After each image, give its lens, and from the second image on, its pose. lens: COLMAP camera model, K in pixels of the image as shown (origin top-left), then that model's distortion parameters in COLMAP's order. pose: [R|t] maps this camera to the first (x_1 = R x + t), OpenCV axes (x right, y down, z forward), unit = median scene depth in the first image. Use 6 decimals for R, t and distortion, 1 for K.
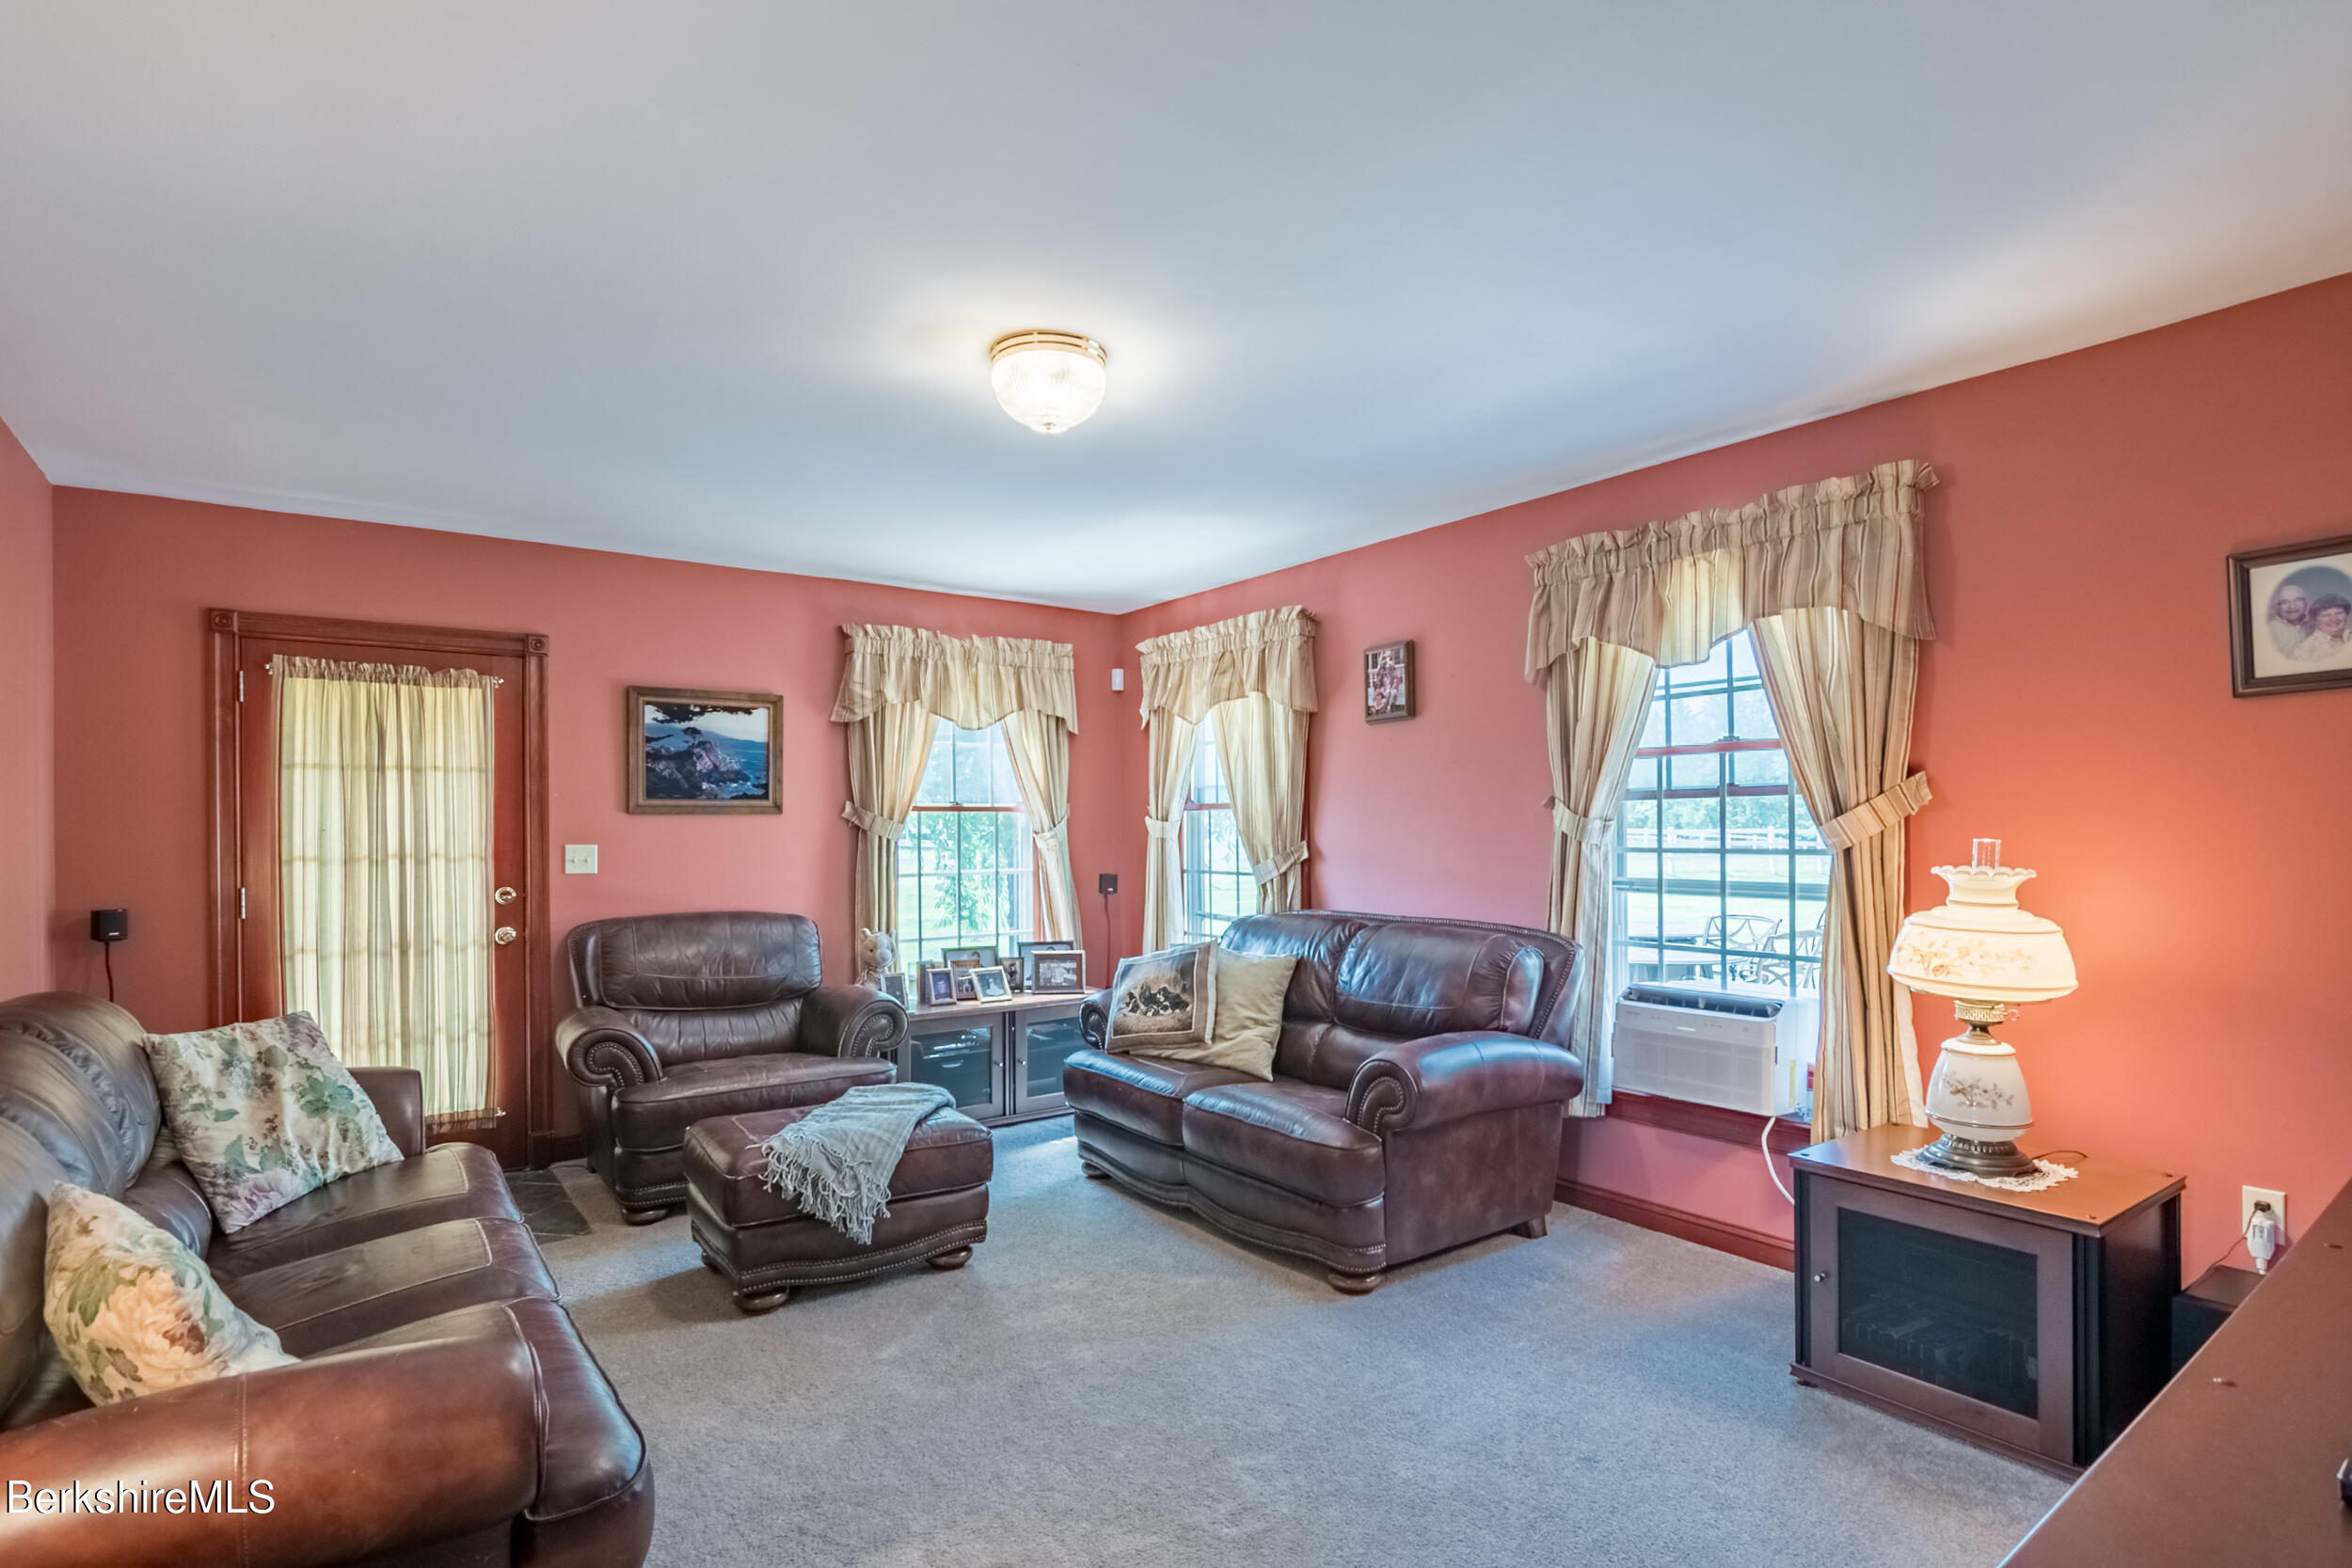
lens RADIAL K [[1127.7, 0, 1176.9], [0, 1127.7, 831.0], [0, 0, 1]] dist [-0.010215, -0.000281]
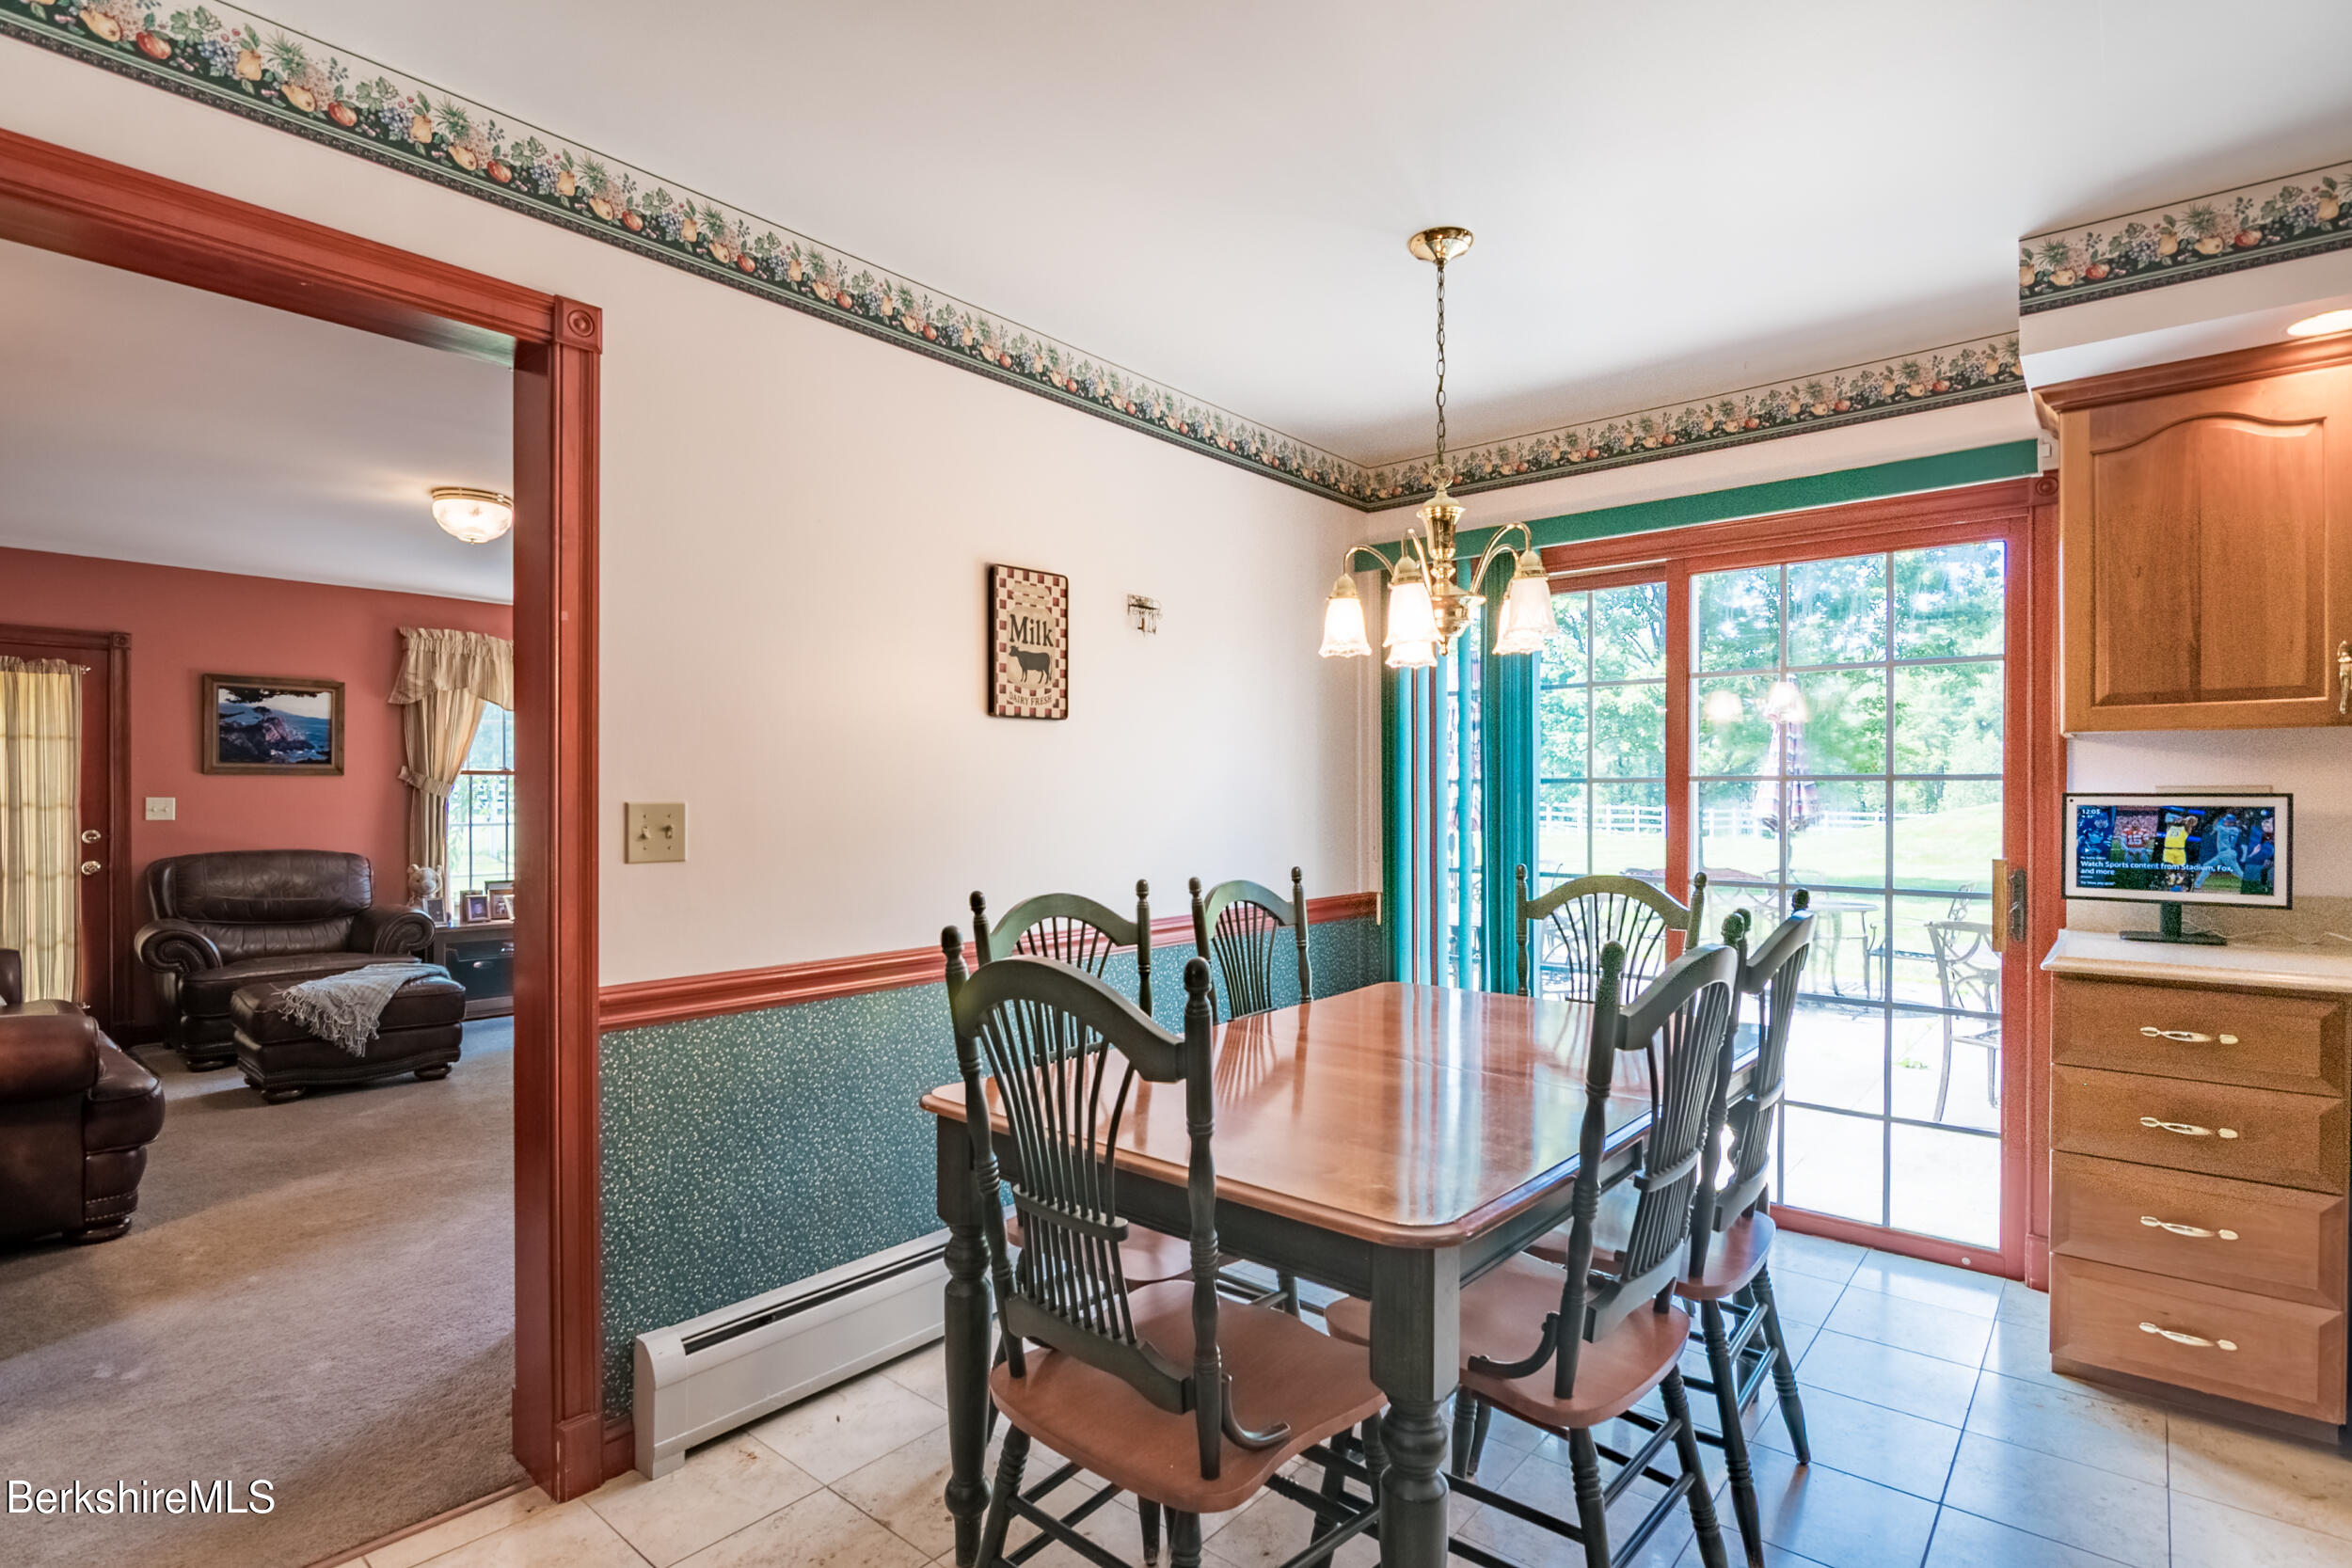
lens RADIAL K [[1149.7, 0, 1171.6], [0, 1149.7, 802.3], [0, 0, 1]] dist [-0.014455, -0.000566]
pose [[0.976653, 0.005358, 0.214757, 0.321700], [-0.005461, 0.999985, -0.000114, 0.011694], [-0.214755, -0.001062, 0.976667, -0.517608]]
